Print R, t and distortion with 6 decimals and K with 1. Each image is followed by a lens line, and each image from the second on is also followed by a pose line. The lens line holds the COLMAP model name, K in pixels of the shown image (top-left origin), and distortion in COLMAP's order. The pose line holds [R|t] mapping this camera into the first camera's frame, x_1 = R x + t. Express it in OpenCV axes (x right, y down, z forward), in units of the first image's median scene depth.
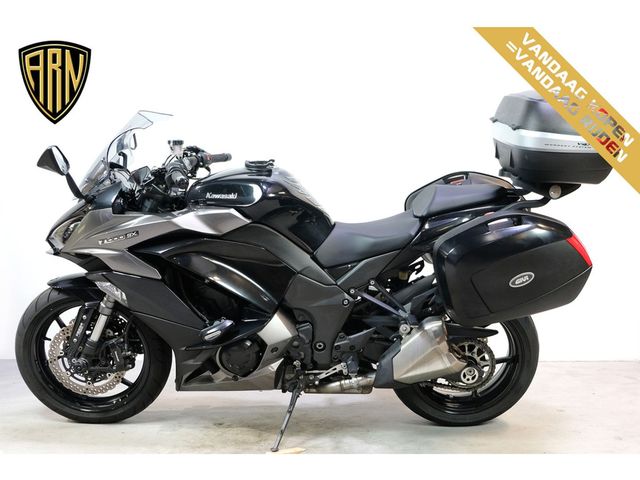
lens RADIAL K [[1016.2, 0, 320.0], [0, 1016.2, 240.0], [0, 0, 1]] dist [-0.054937, -0.138994]
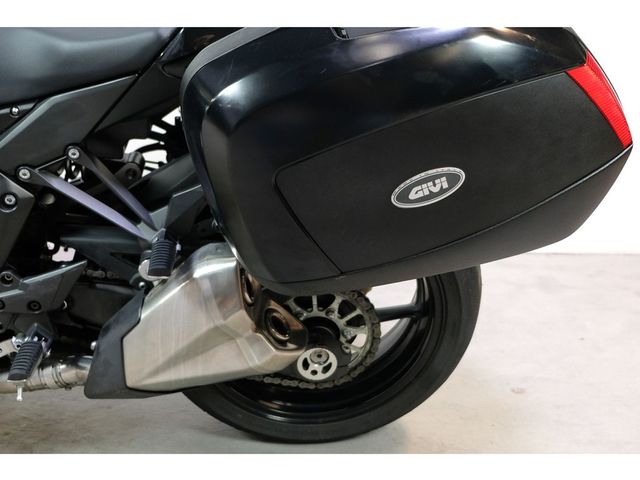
lens RADIAL K [[1016.2, 0, 320.0], [0, 1016.2, 240.0], [0, 0, 1]] dist [-0.054937, -0.138994]
pose [[0.999152, 0.023263, 0.033981, 0.135780], [-0.029995, 0.976497, 0.213434, -0.013184], [-0.028217, -0.214273, 0.976366, 0.596142]]
